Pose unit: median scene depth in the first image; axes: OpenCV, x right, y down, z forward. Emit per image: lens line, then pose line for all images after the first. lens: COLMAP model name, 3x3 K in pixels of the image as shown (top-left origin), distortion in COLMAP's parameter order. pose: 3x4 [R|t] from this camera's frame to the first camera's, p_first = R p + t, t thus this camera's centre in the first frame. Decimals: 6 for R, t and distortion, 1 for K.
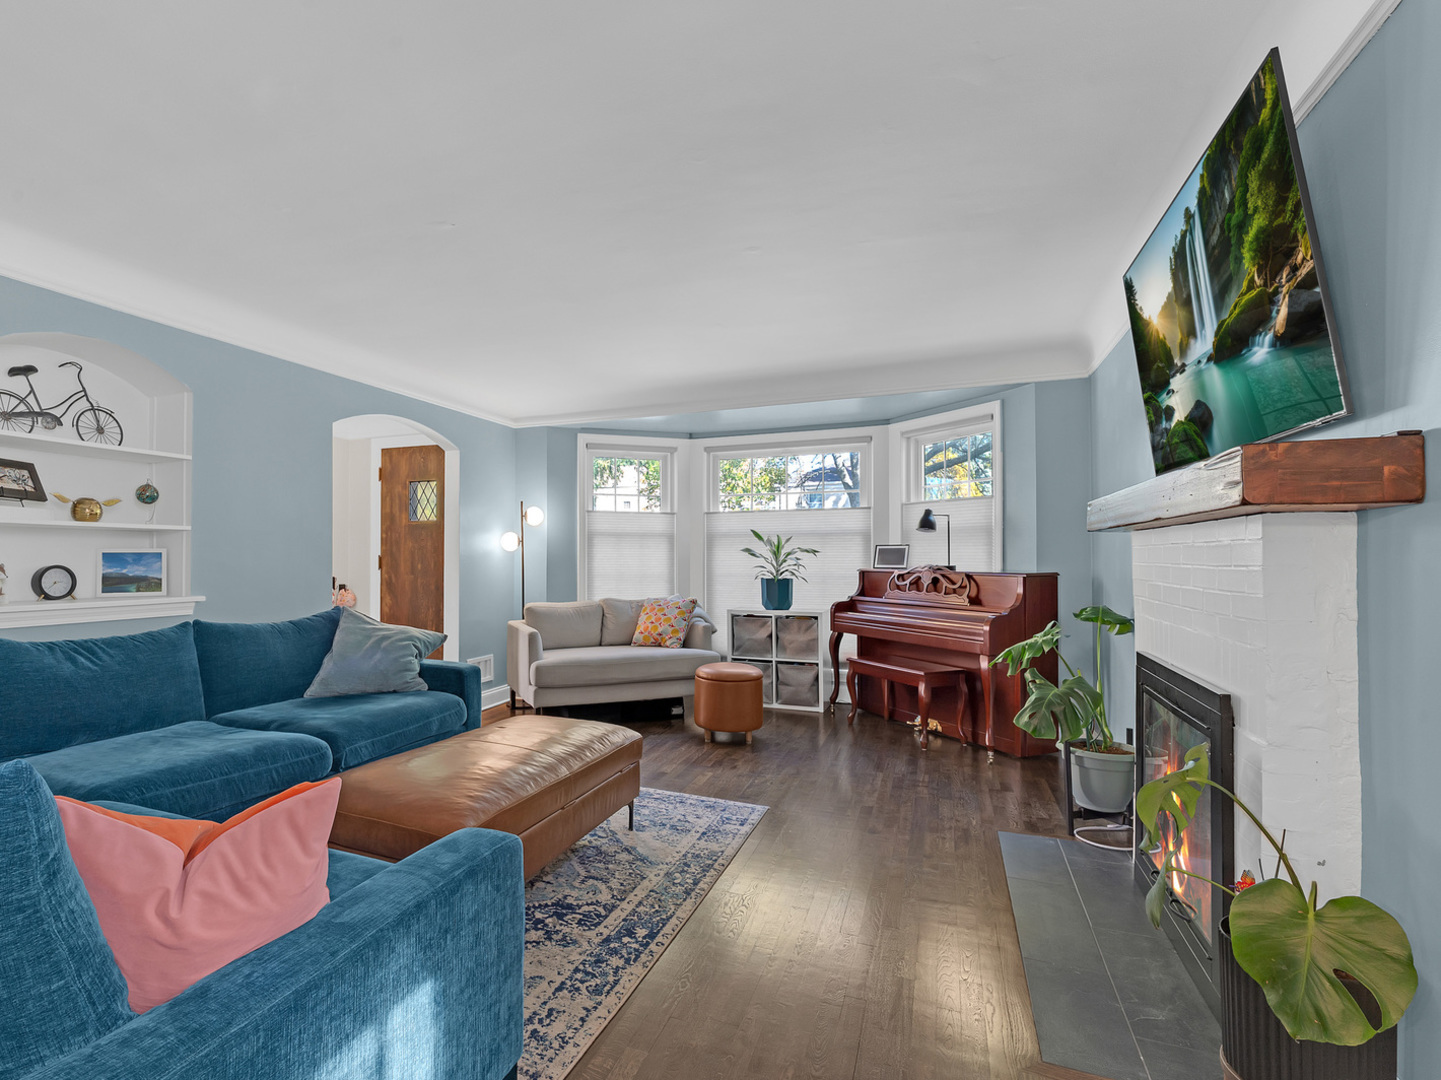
lens RADIAL K [[629.6, 0, 712.0], [0, 629.6, 548.4], [0, 0, 1]] dist [0.000401, 0.000052]
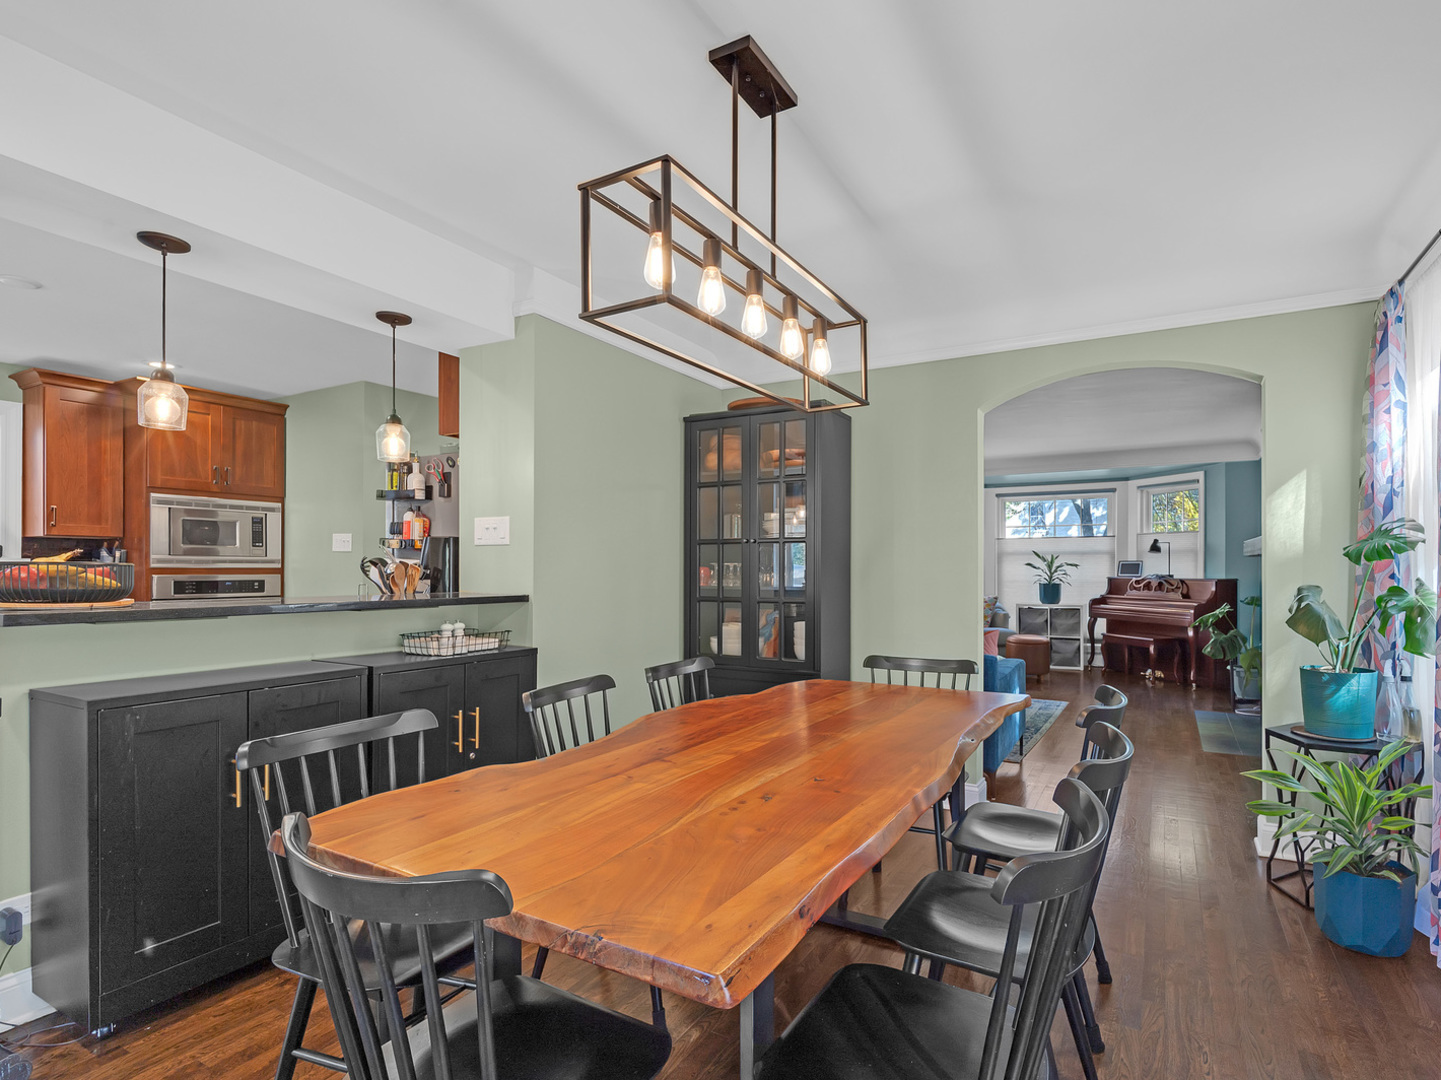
lens RADIAL K [[731.1, 0, 814.8], [0, 731.1, 569.4], [0, 0, 1]] dist [-0.002107, 0.000263]
pose [[0.995799, 0.000762, -0.091568, -0.318557], [0.000659, 0.999880, 0.015482, -0.013508], [0.091569, -0.015477, 0.995678, -0.845856]]
